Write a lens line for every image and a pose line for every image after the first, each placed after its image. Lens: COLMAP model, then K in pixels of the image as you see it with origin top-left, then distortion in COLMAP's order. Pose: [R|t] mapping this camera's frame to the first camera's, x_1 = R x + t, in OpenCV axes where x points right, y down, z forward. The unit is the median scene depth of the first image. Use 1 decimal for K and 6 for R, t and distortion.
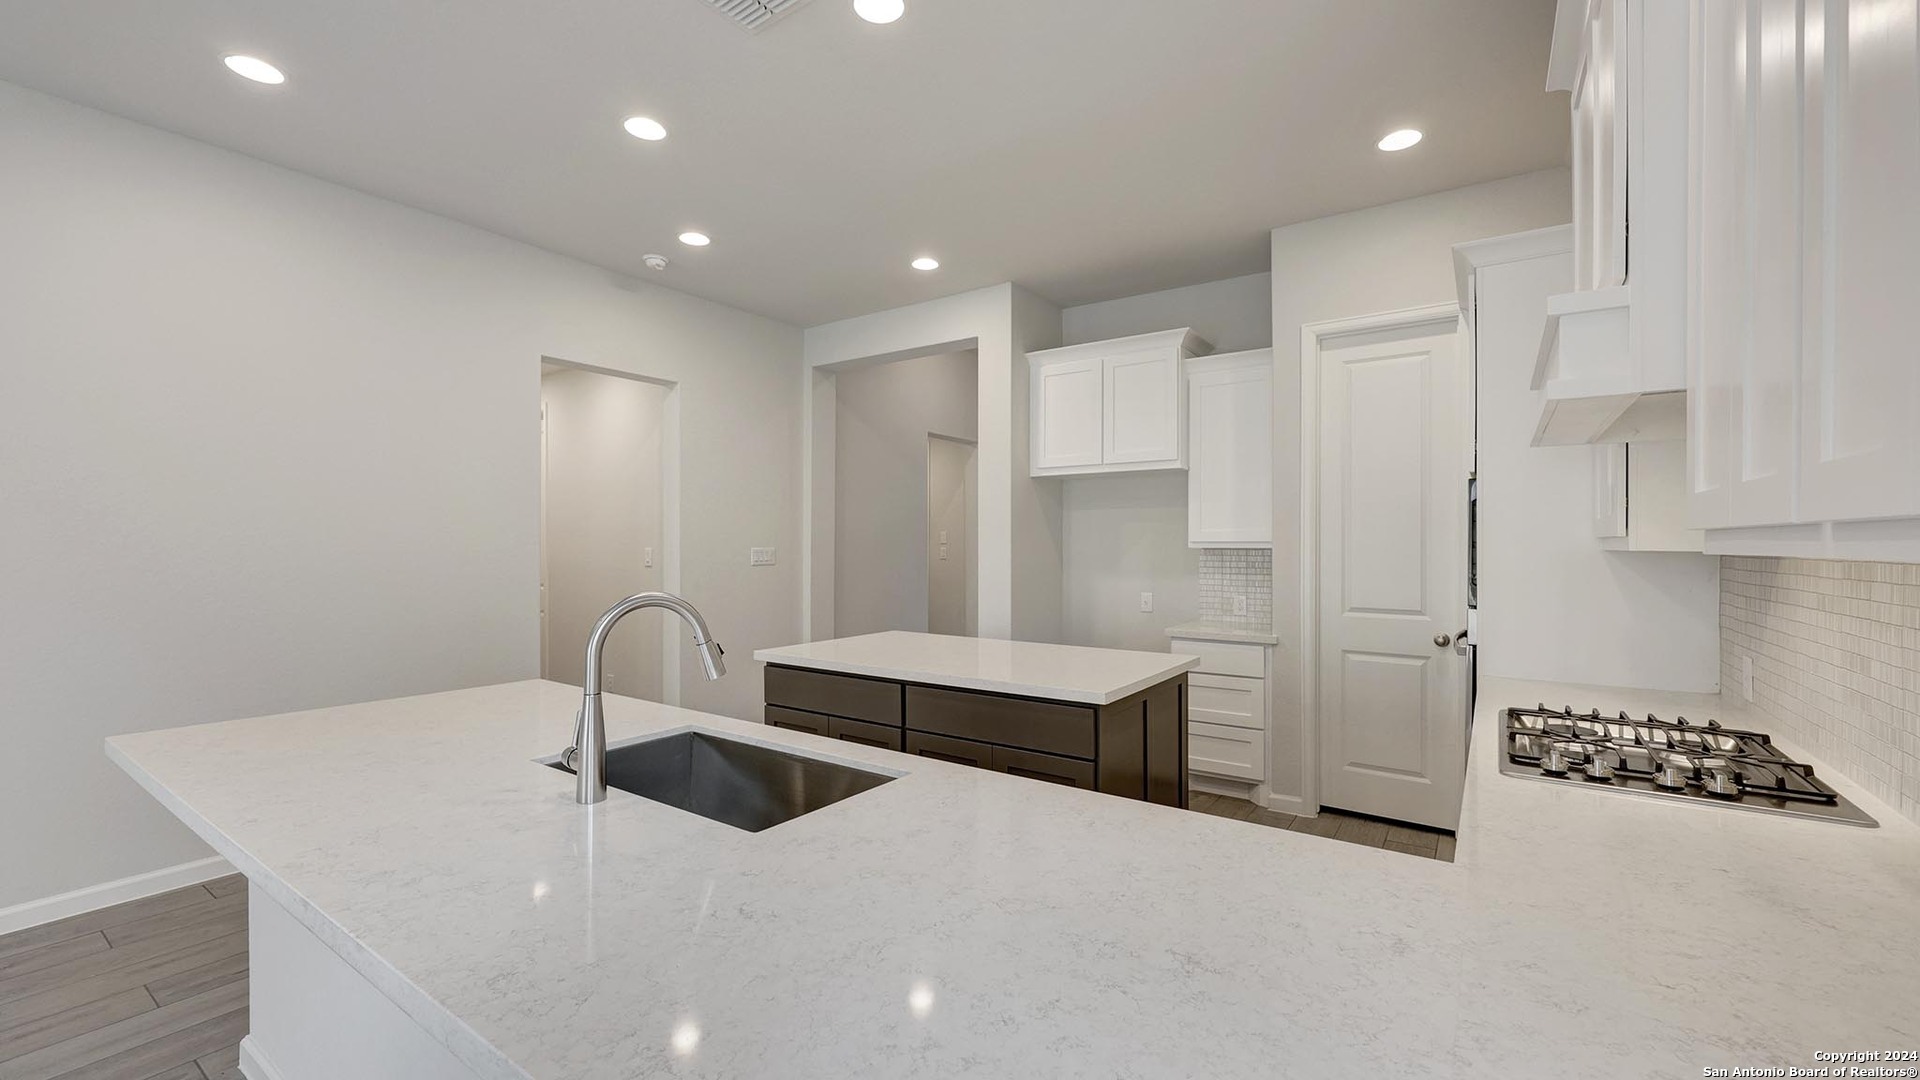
lens RADIAL K [[770.6, 0, 960.0], [0, 770.6, 540.0], [0, 0, 1]] dist [-0.000858, 0.000034]
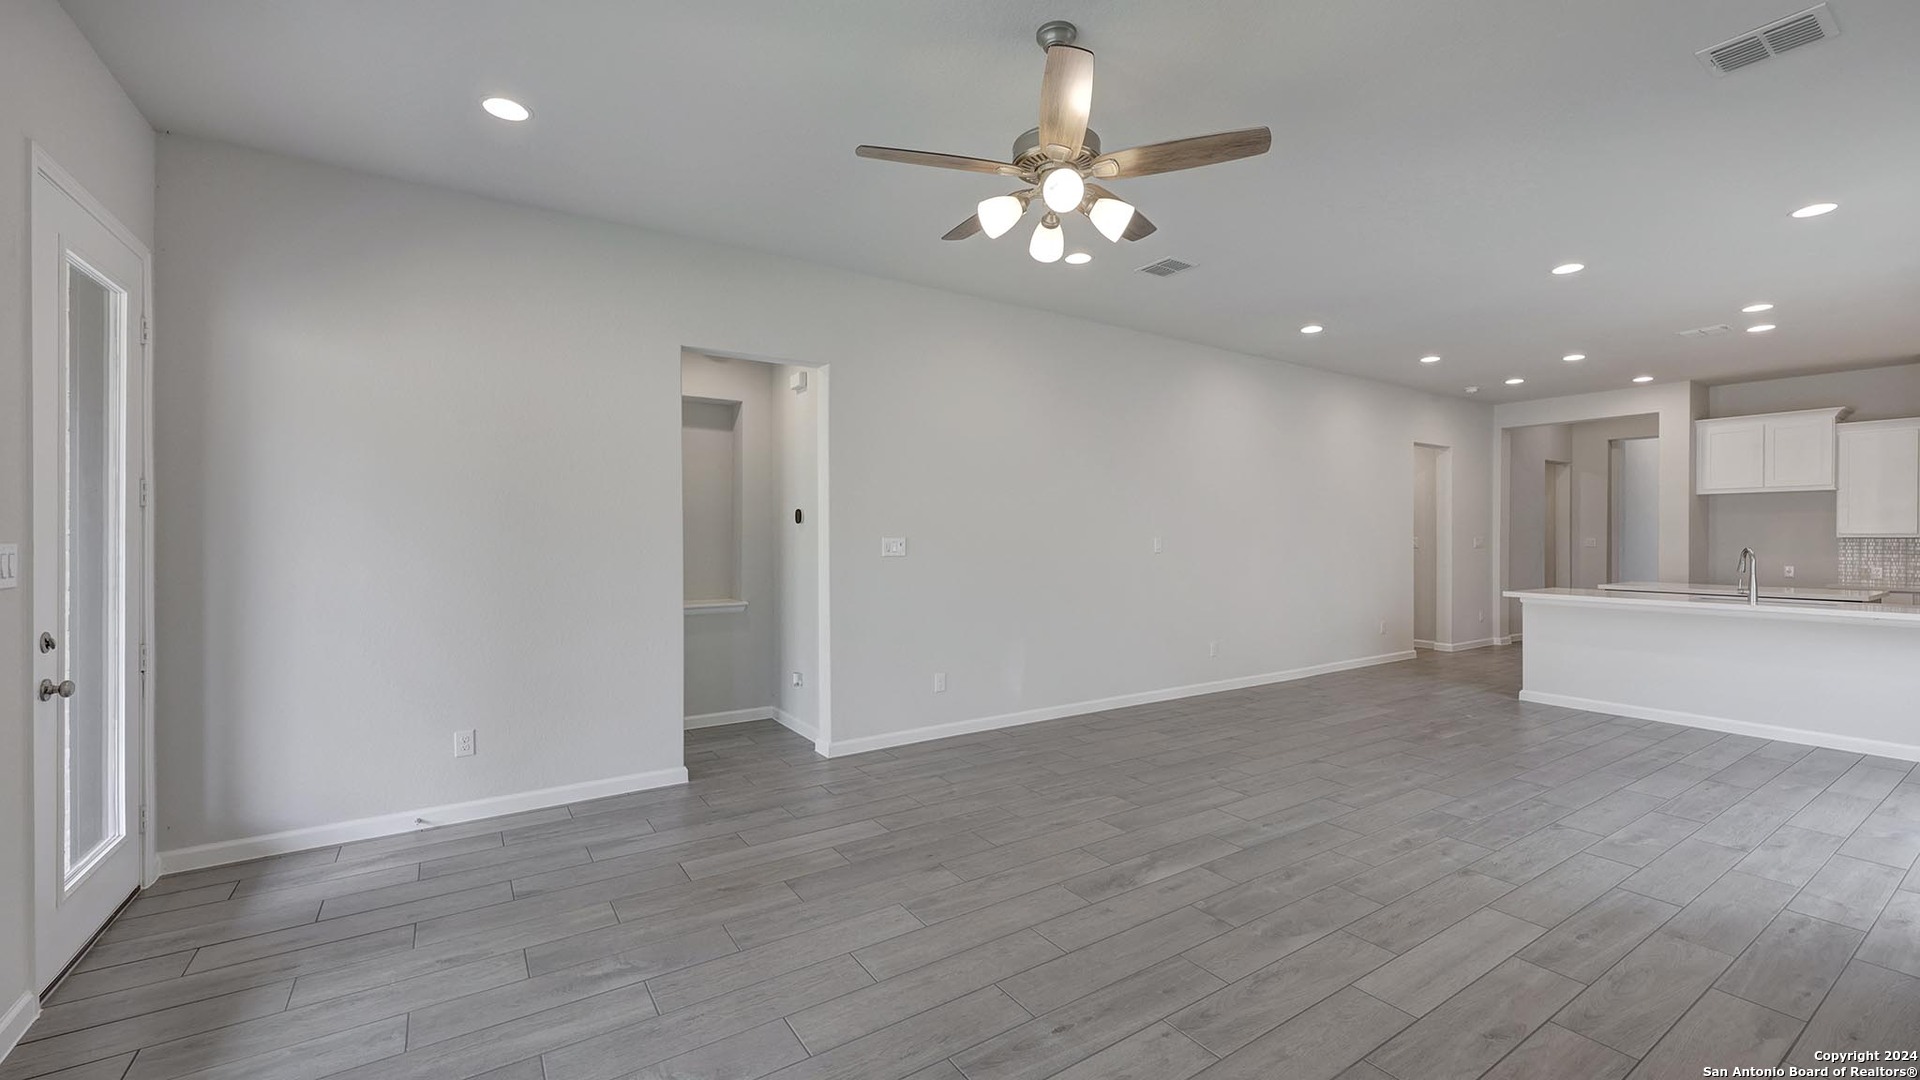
lens RADIAL K [[757.9, 0, 960.0], [0, 757.9, 540.0], [0, 0, 1]] dist [0.000696, 0.000118]
pose [[0.928926, 0.005036, -0.370231, -0.862151], [-0.000213, 0.999915, 0.013067, -0.005410], [0.370265, -0.012060, 0.928848, -1.235820]]
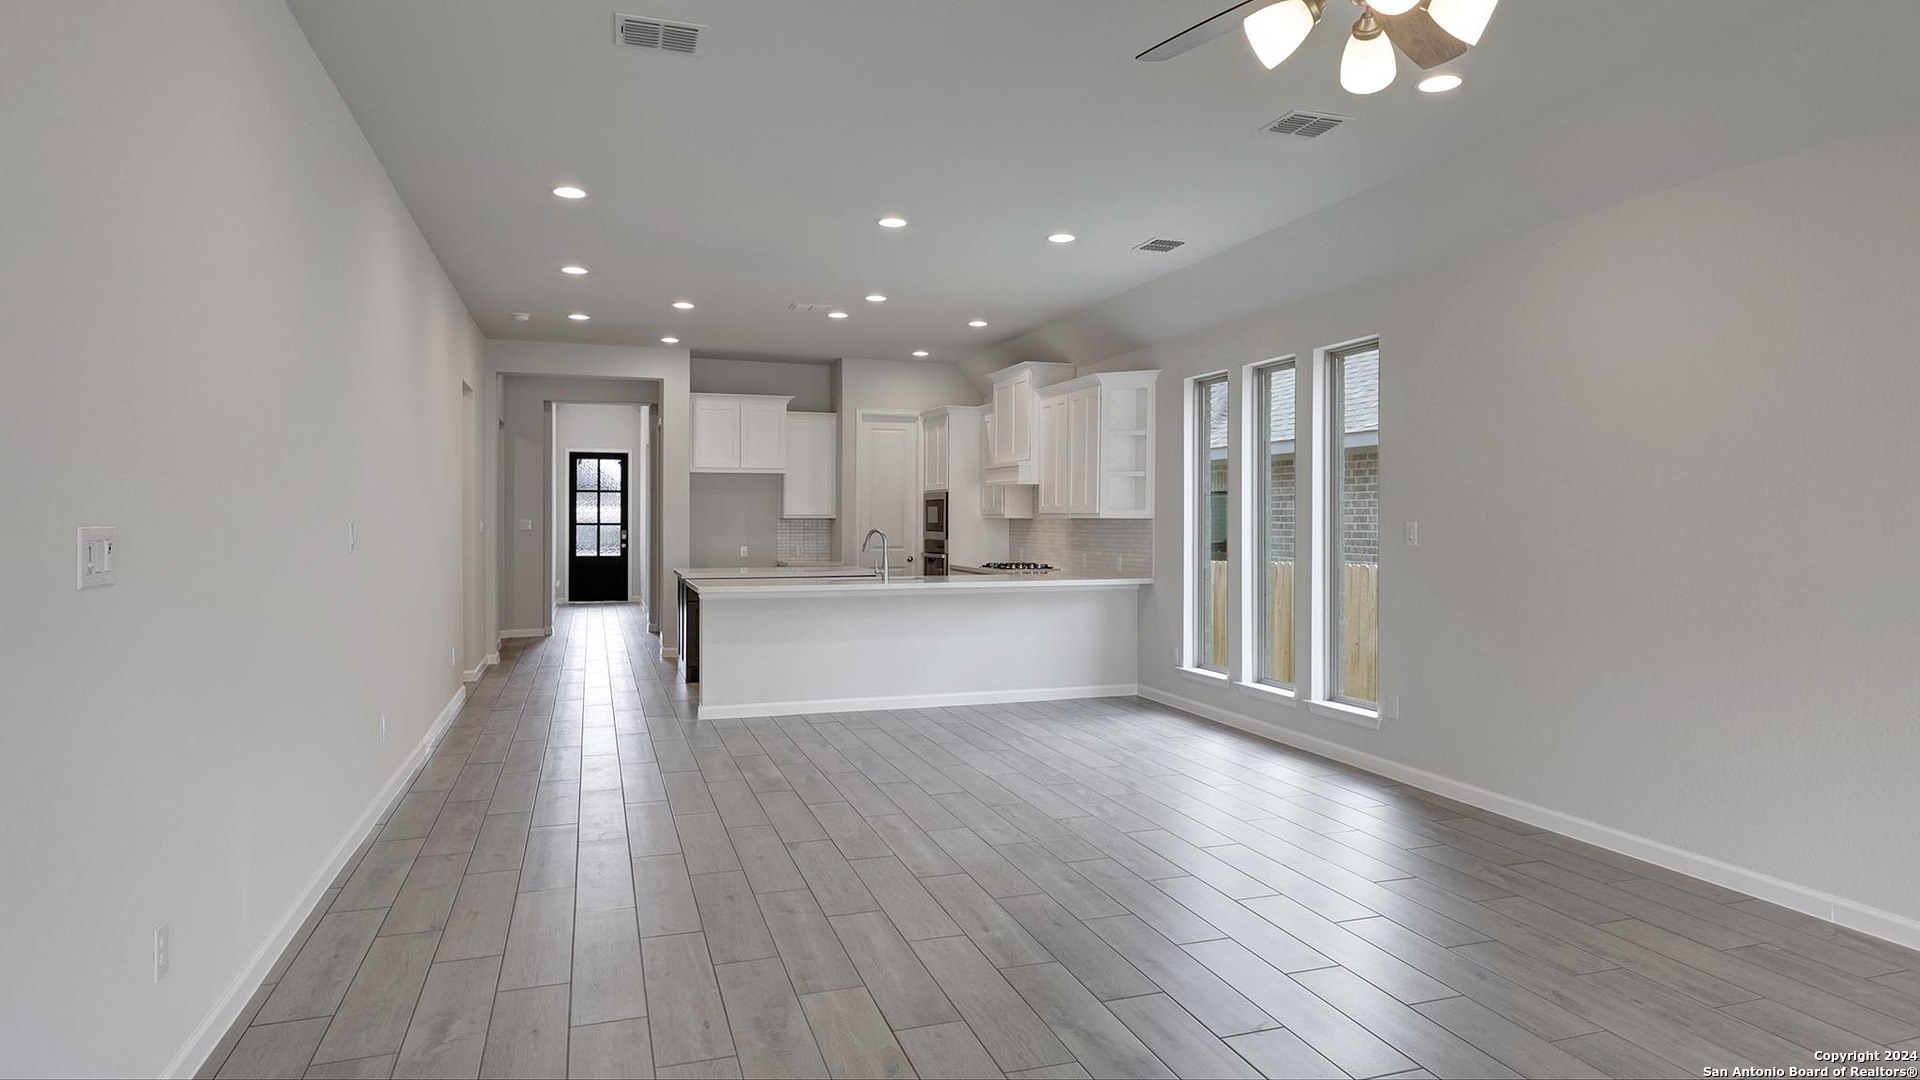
lens RADIAL K [[1106.4, 0, 960.0], [0, 1106.4, 540.0], [0, 0, 1]] dist [-0.000253, 0.000135]
pose [[0.601311, -0.016396, 0.798847, -1.510126], [-0.005504, 0.999681, 0.024661, -0.004360], [-0.798996, -0.019226, 0.601028, -0.858444]]
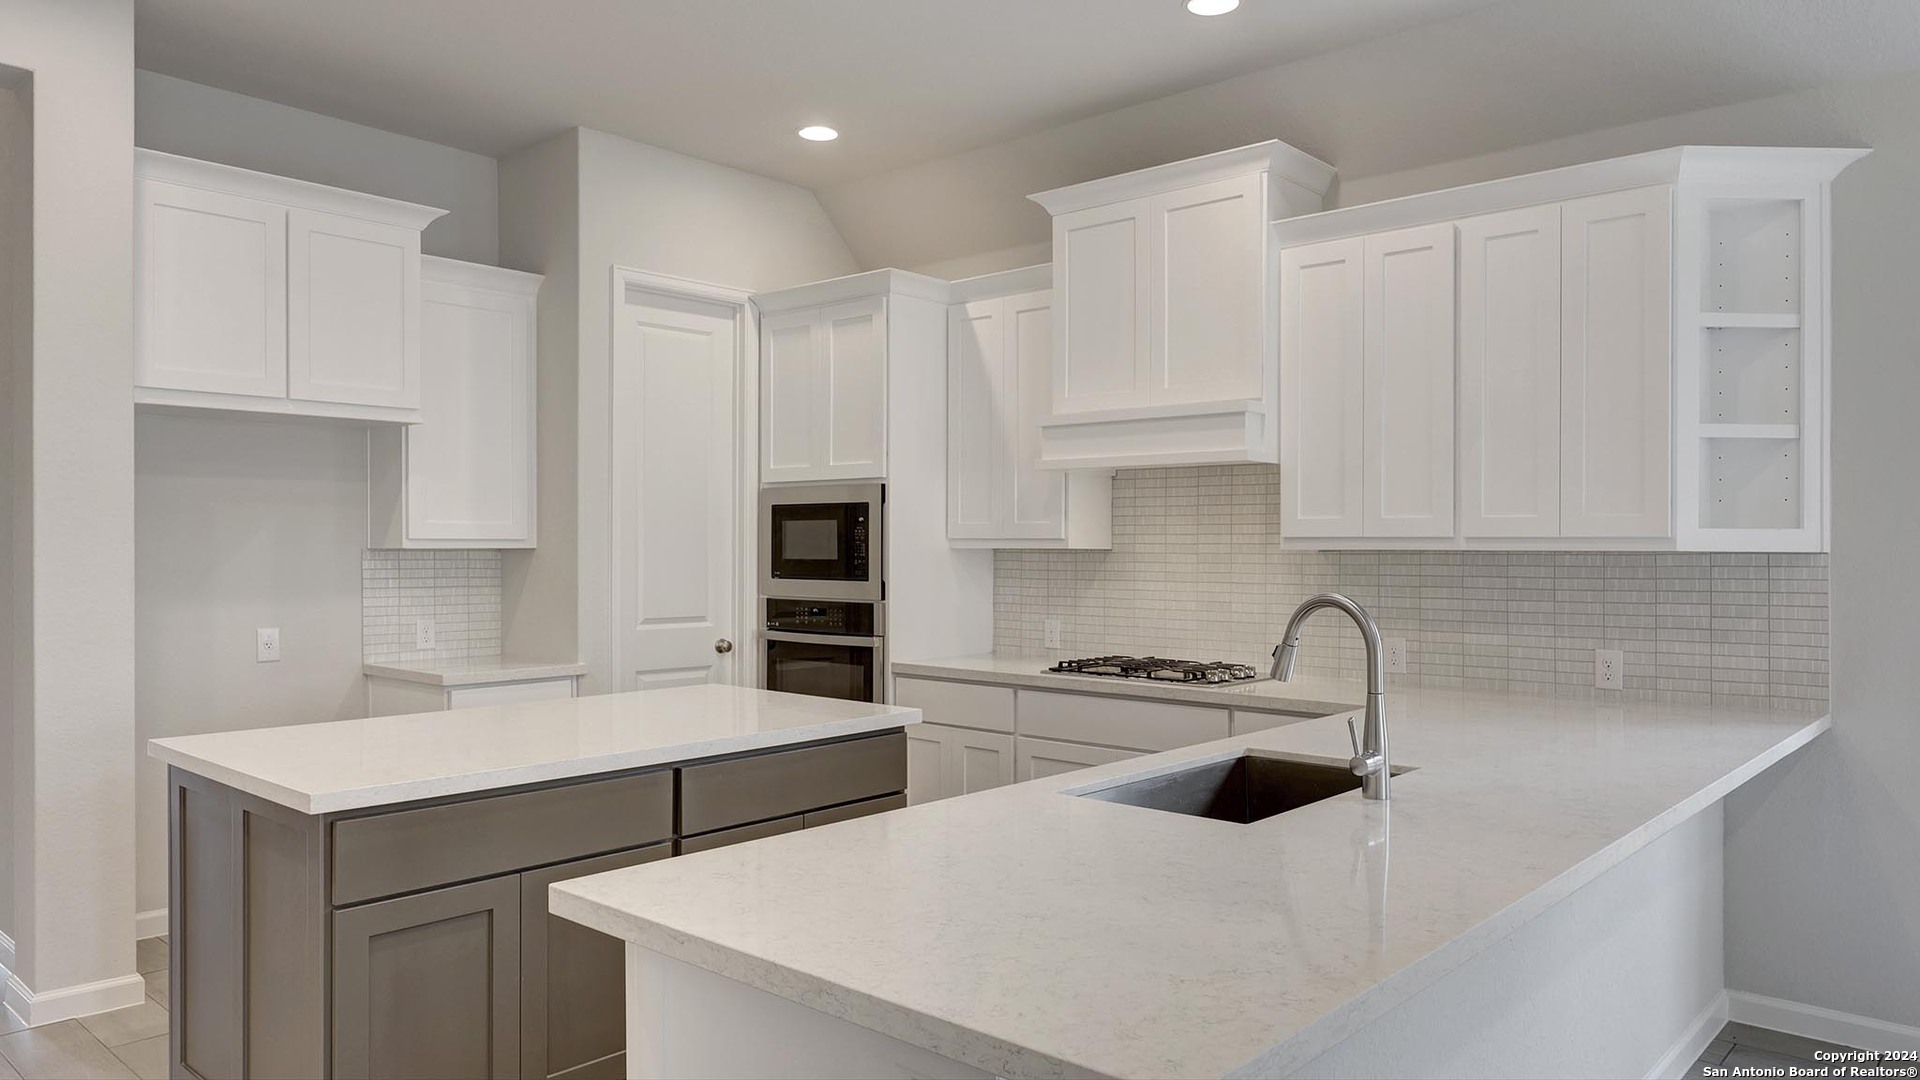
lens RADIAL K [[1275.8, 0, 960.0], [0, 1275.8, 540.0], [0, 0, 1]] dist [-0.005198, -0.001890]
pose [[0.135486, -0.000436, 0.990779, -0.697652], [-0.006331, 0.999979, 0.001306, -0.001488], [-0.990759, -0.006449, 0.135480, 0.407224]]
